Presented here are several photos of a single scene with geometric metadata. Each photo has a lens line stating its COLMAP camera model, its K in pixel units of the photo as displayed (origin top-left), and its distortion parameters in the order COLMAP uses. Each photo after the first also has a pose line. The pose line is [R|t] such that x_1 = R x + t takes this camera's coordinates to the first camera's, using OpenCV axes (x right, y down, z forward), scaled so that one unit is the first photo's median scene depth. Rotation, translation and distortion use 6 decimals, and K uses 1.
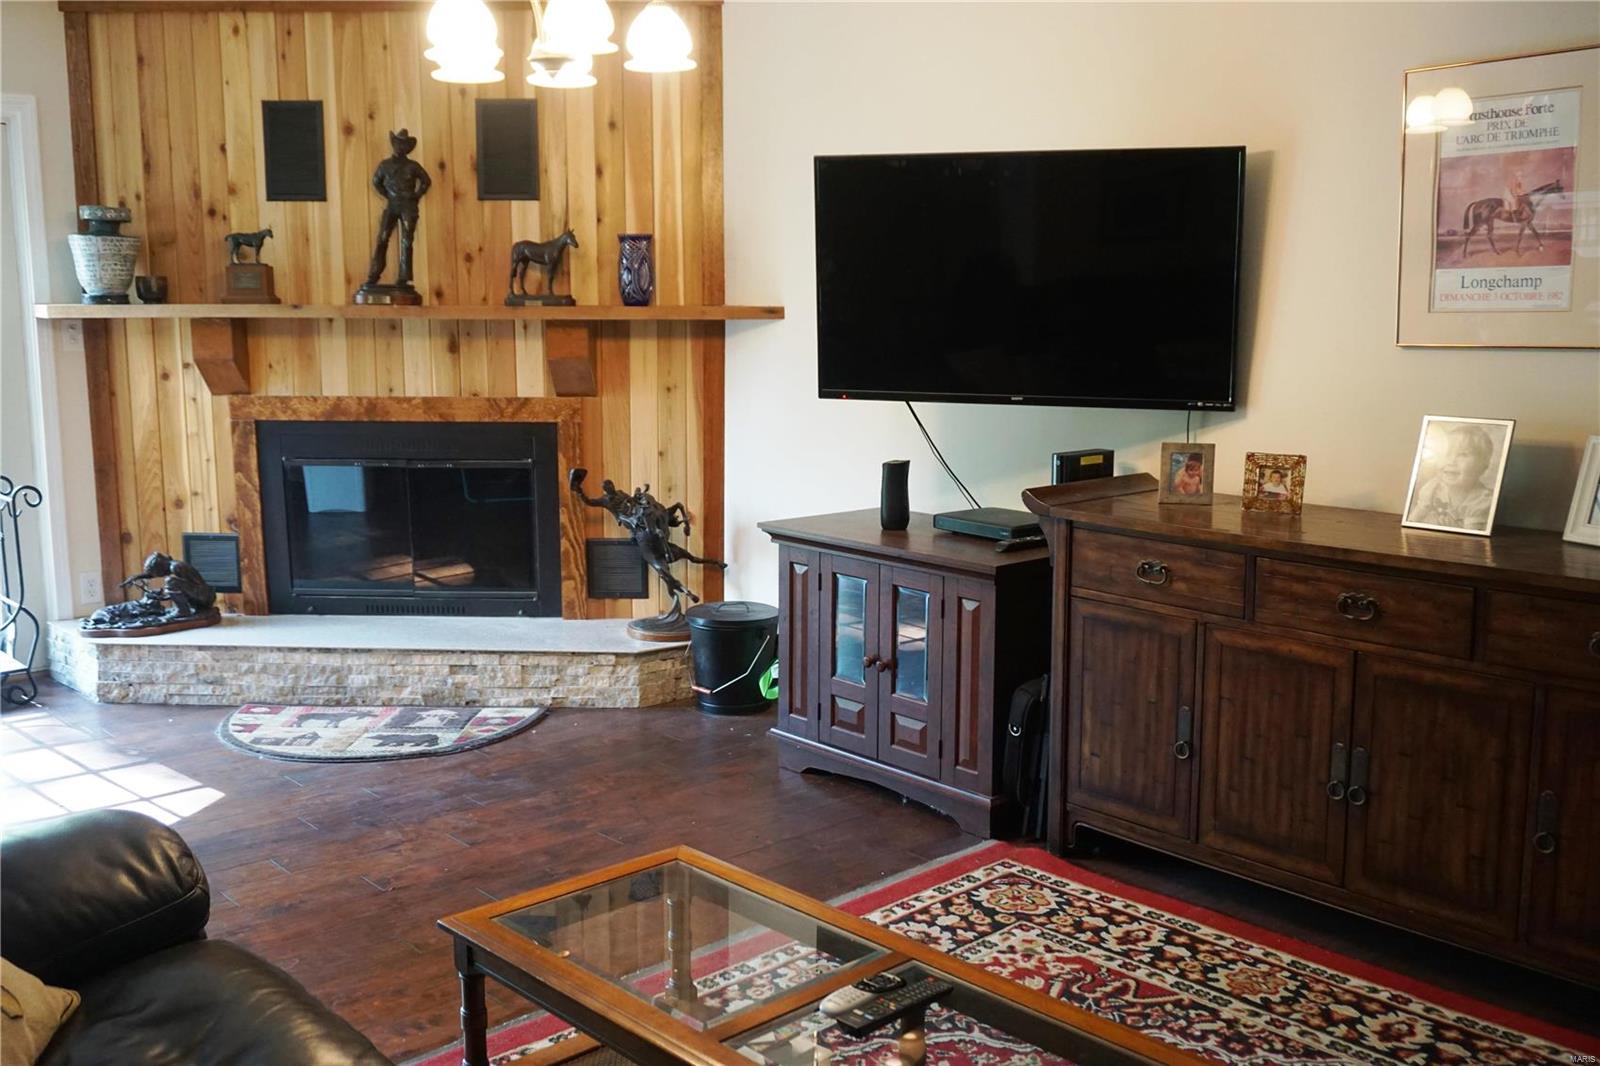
lens RADIAL K [[1473.1, 0, 800.0], [0, 1473.1, 533.0], [0, 0, 1]] dist [-0.062343, 0.003491]
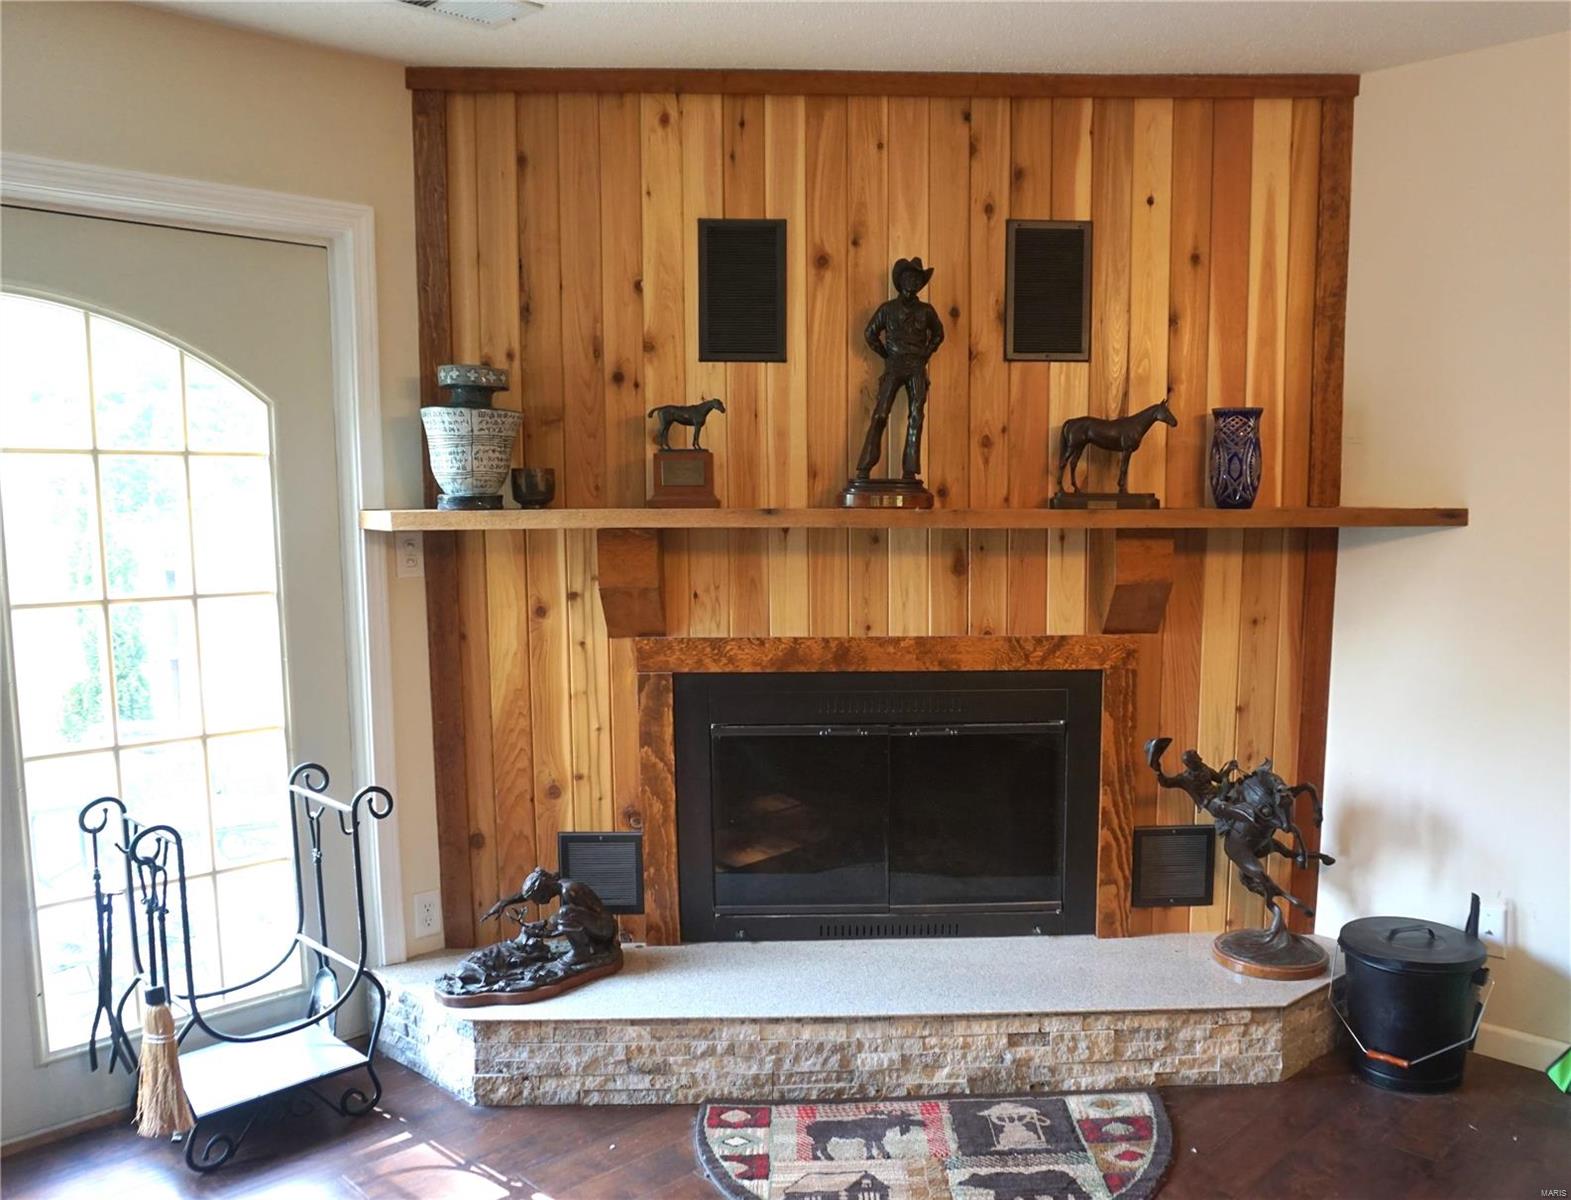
lens RADIAL K [[1195.6, 0, 785.4], [0, 1195.6, 627.9], [0, 0, 1]] dist [-0.084266, 0.001391]
pose [[0.998795, -0.016307, 0.046284, -0.354557], [0.018662, 0.998528, -0.050924, -0.070335], [-0.045386, 0.051727, 0.997629, 0.435257]]
